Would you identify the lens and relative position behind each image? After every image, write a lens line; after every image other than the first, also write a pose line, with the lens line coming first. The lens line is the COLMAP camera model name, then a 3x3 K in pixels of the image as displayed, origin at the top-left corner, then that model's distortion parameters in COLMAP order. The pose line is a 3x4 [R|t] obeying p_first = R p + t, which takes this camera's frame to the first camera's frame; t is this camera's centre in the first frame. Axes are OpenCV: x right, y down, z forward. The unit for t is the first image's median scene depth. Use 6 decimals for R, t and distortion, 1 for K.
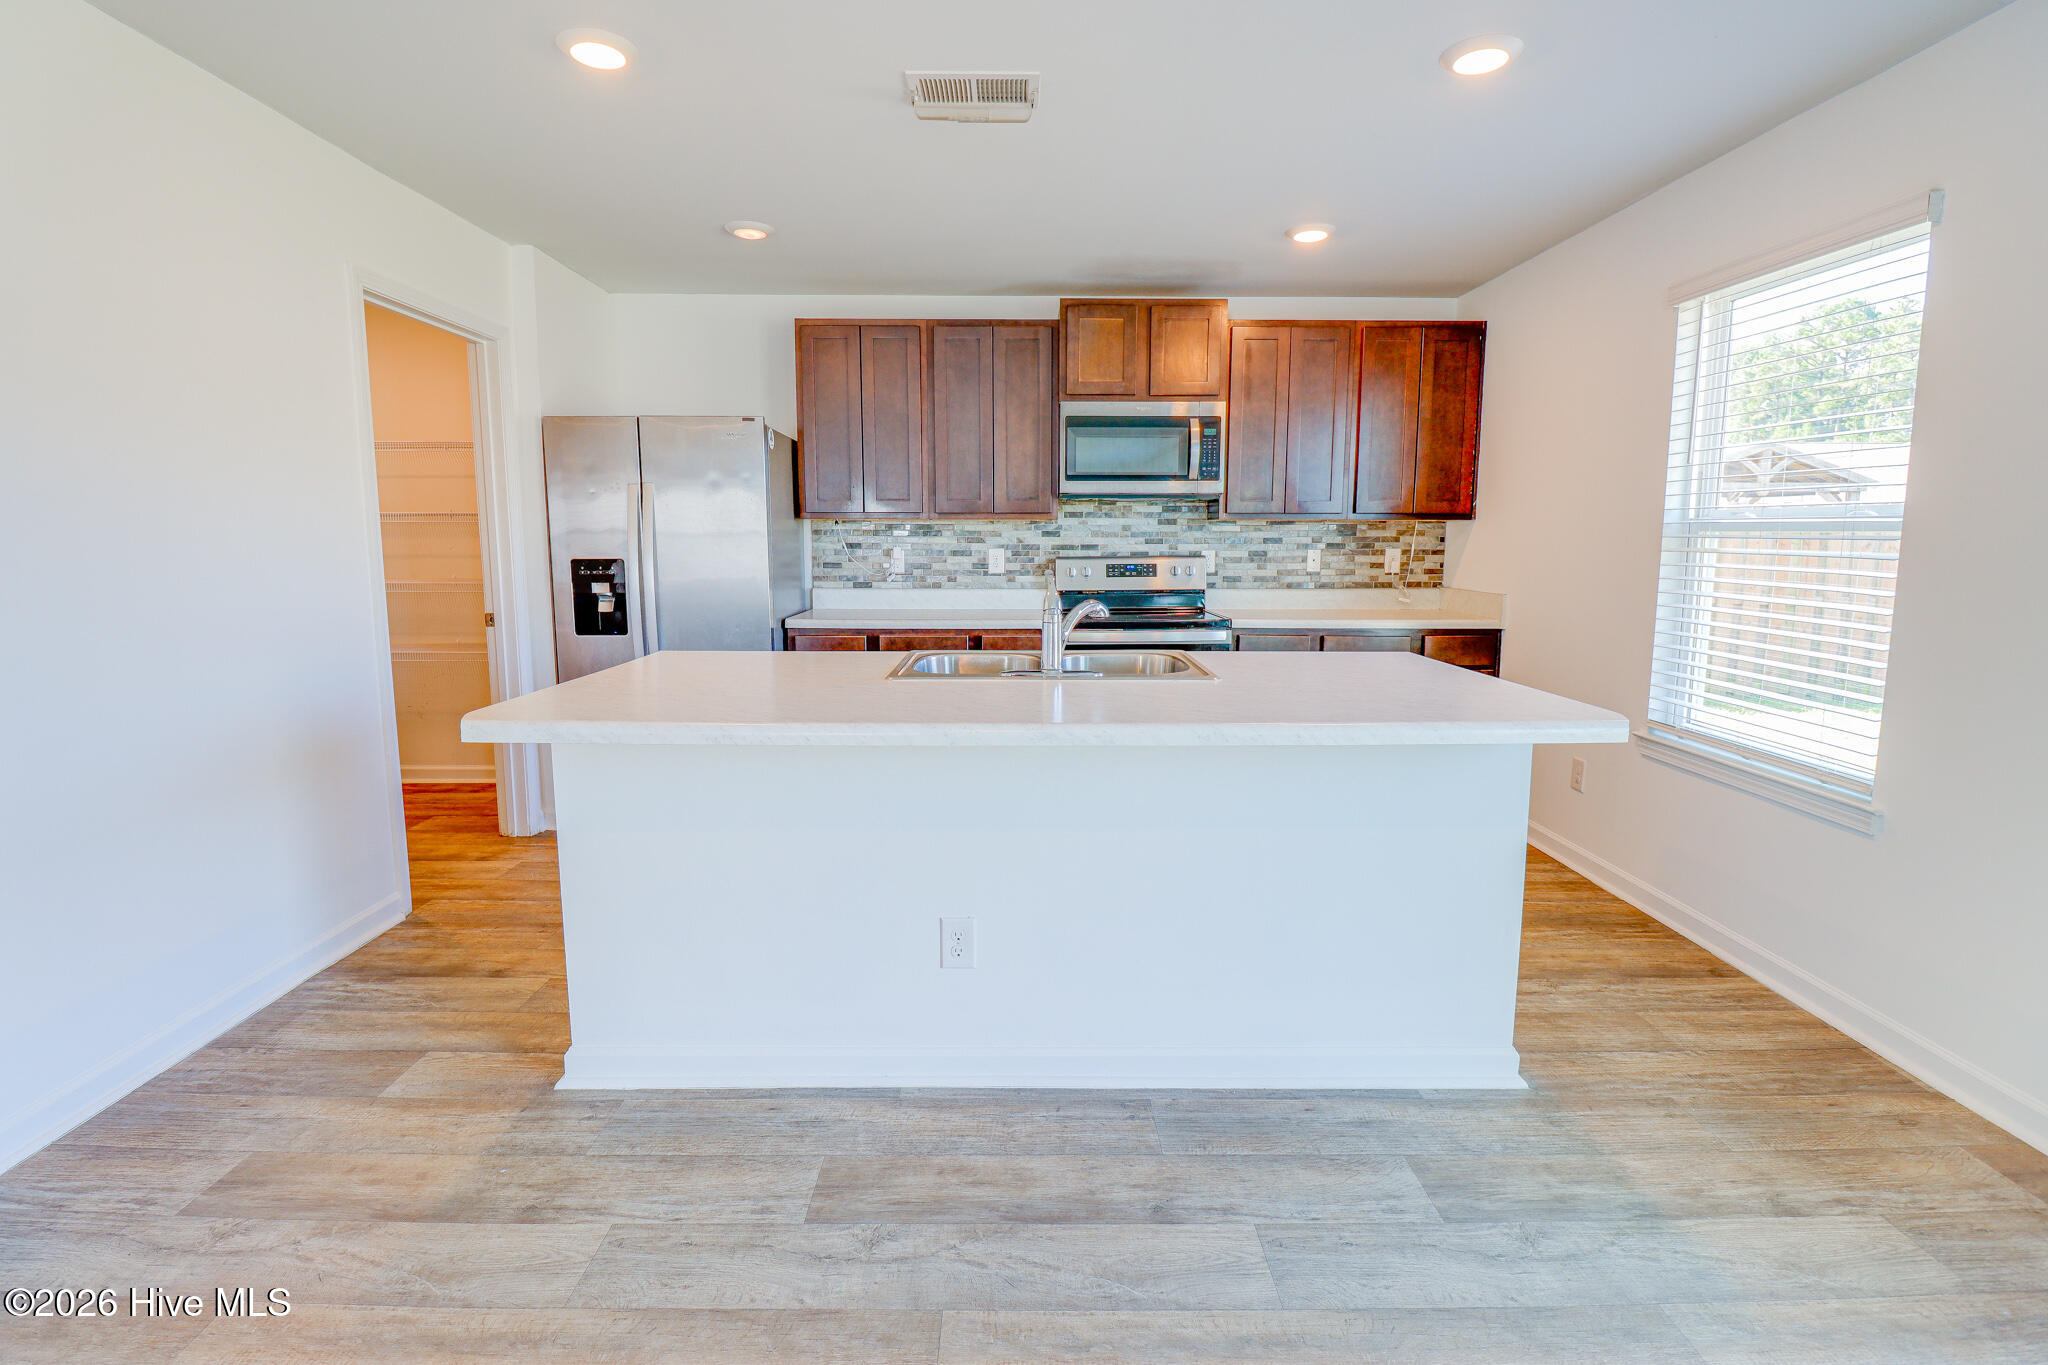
lens RADIAL K [[947.5, 0, 1023.5], [0, 947.5, 660.8], [0, 0, 1]] dist [-0.002561, -0.012509]
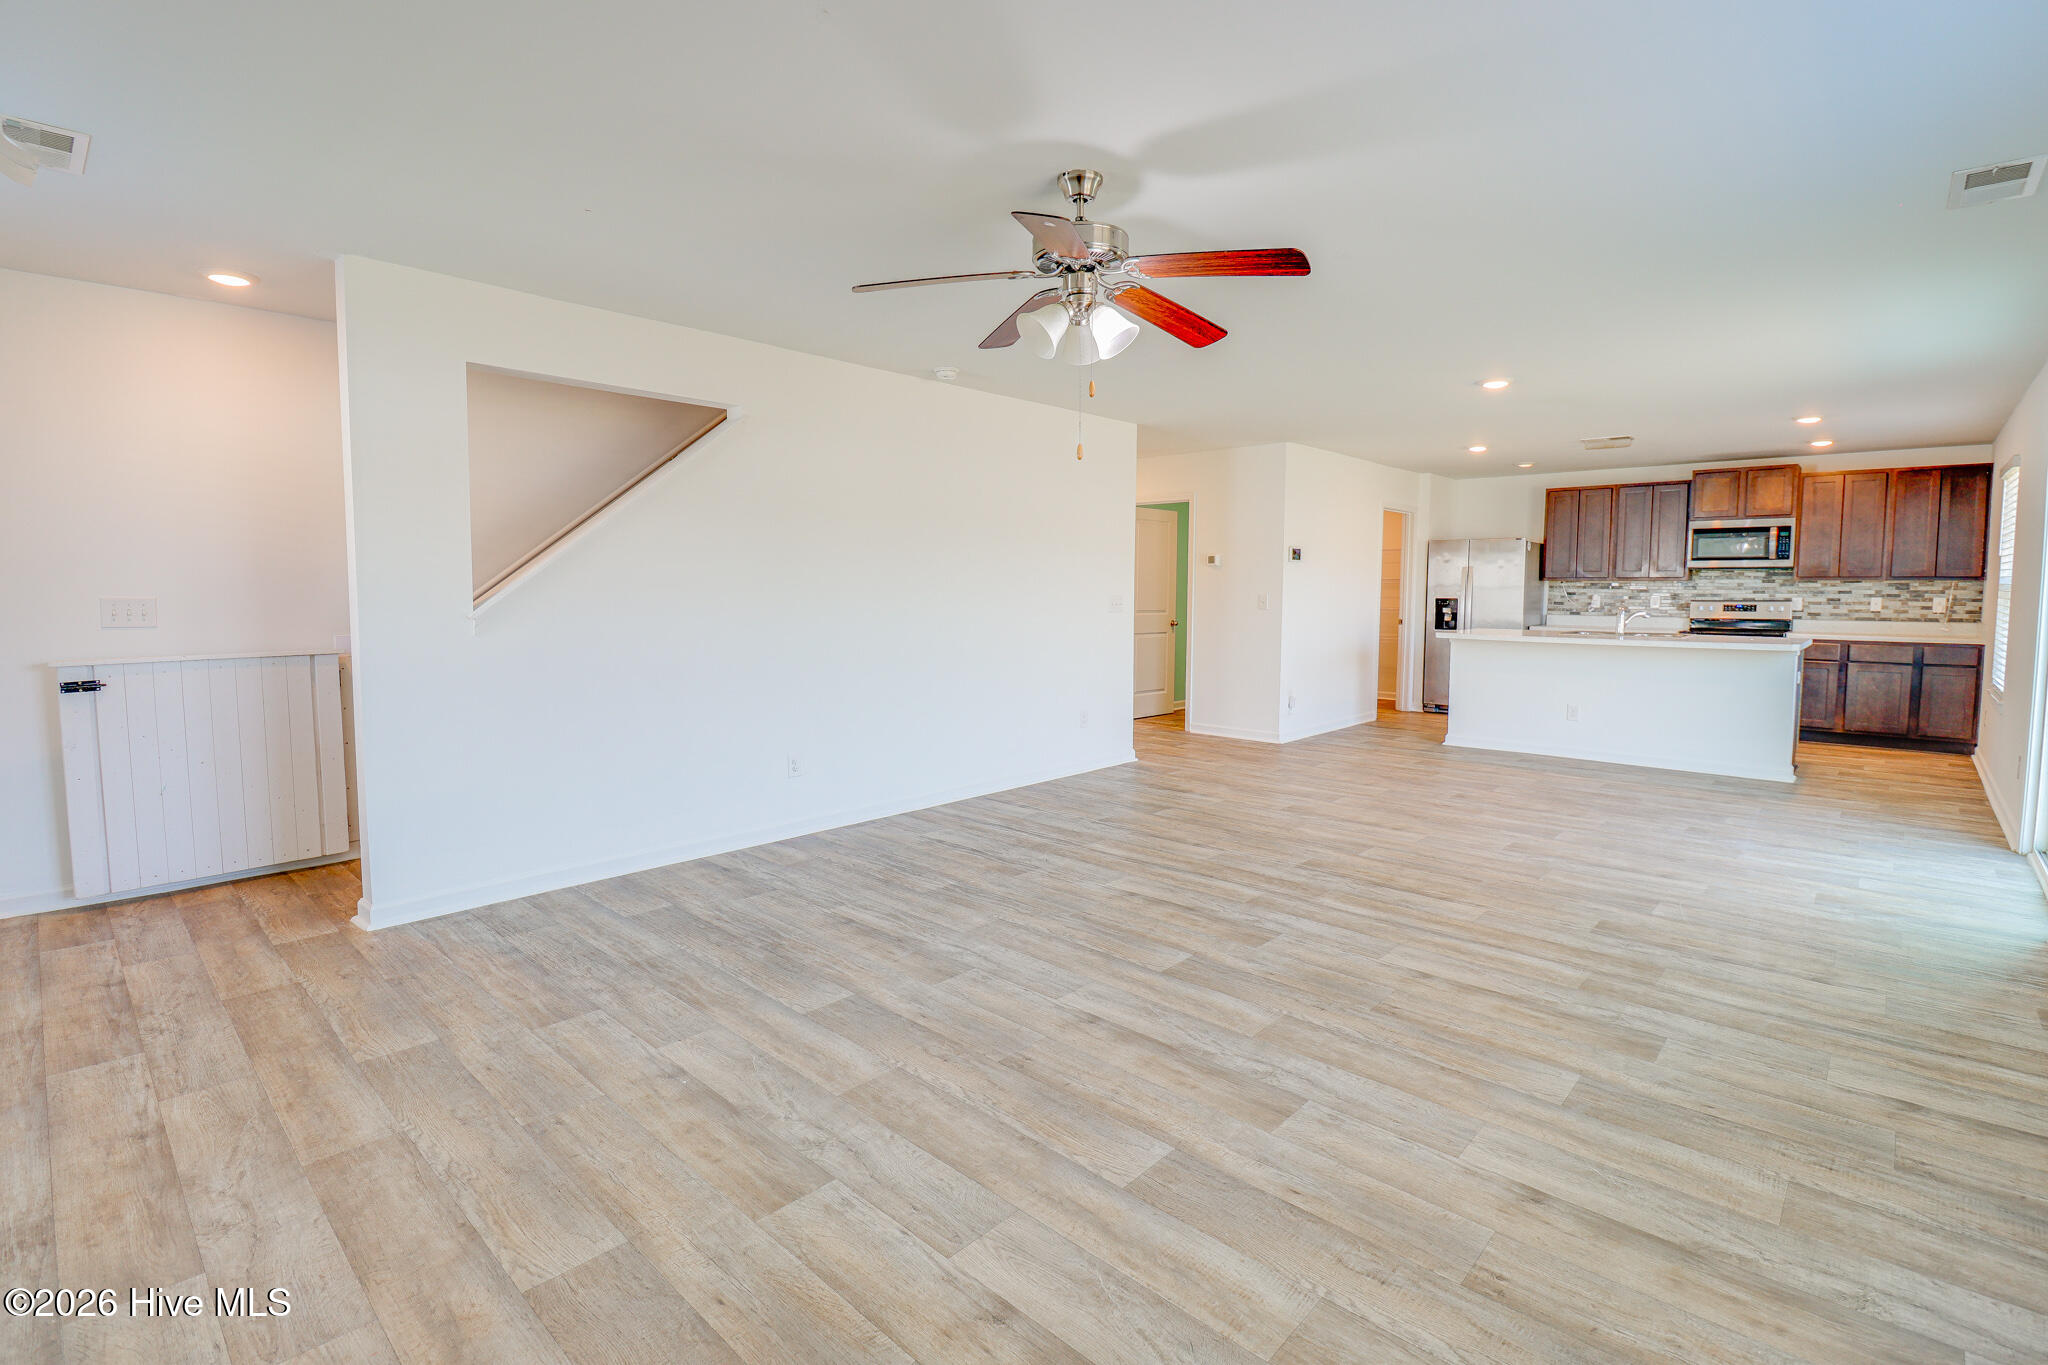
lens RADIAL K [[947.5, 0, 1023.5], [0, 947.5, 660.8], [0, 0, 1]] dist [-0.002561, -0.012509]
pose [[0.724426, 0.053204, -0.687296, 0.360604], [-0.090462, 0.995732, -0.018269, 0.160222], [0.683391, 0.075408, 0.726148, -1.224677]]
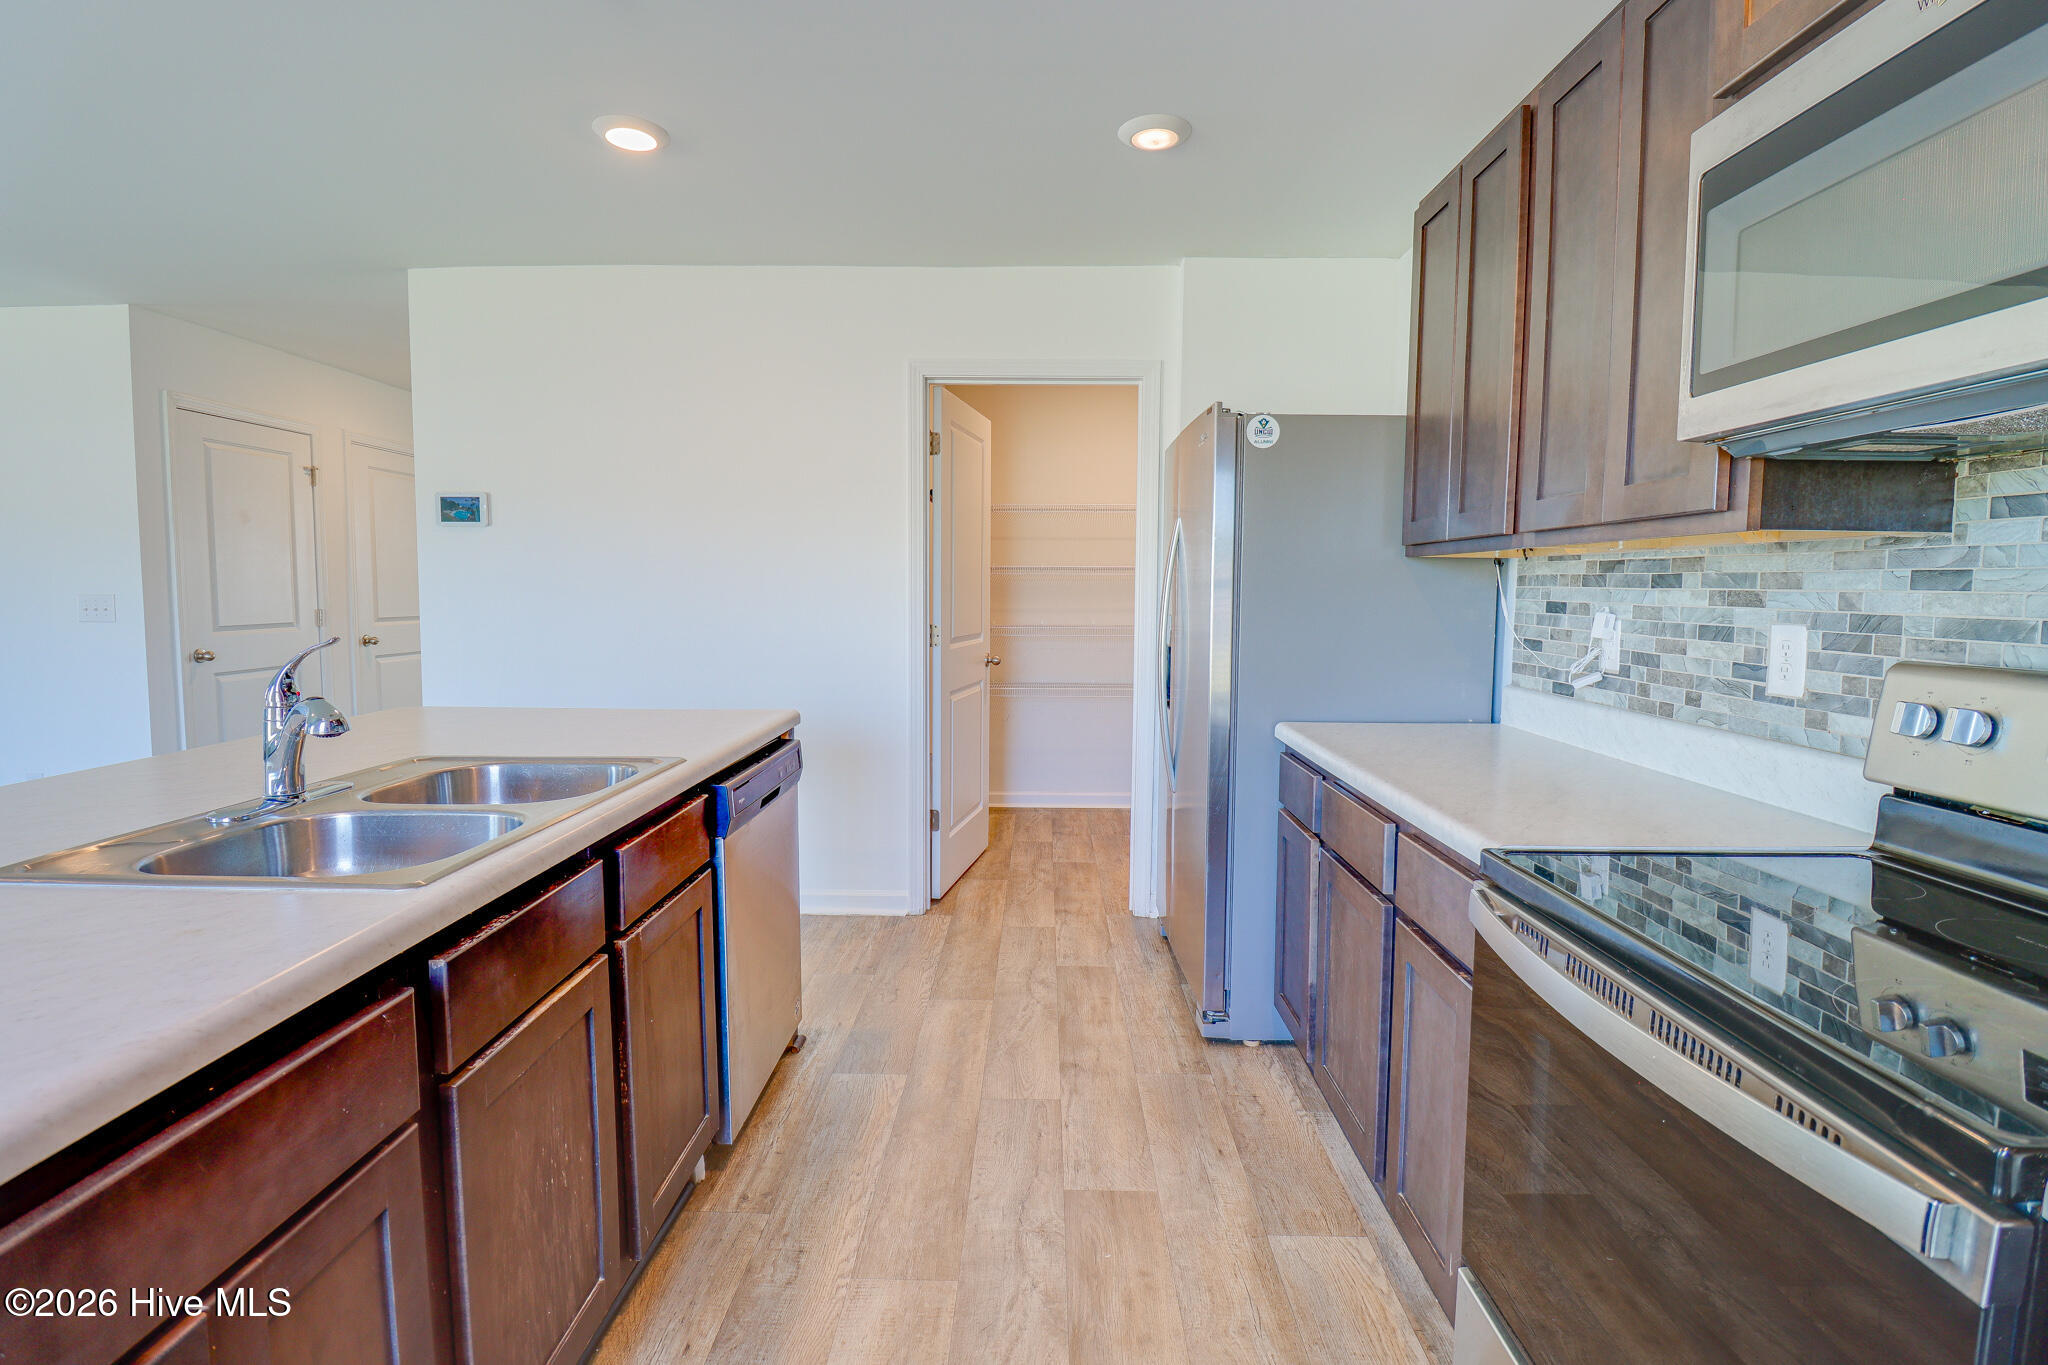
lens RADIAL K [[947.5, 0, 1023.5], [0, 947.5, 660.8], [0, 0, 1]] dist [-0.002561, -0.012509]
pose [[-0.026362, 0.074666, -0.996860, 0.318704], [-0.134476, 0.987878, 0.077550, -0.096814], [0.990566, 0.136098, -0.016002, 0.751364]]
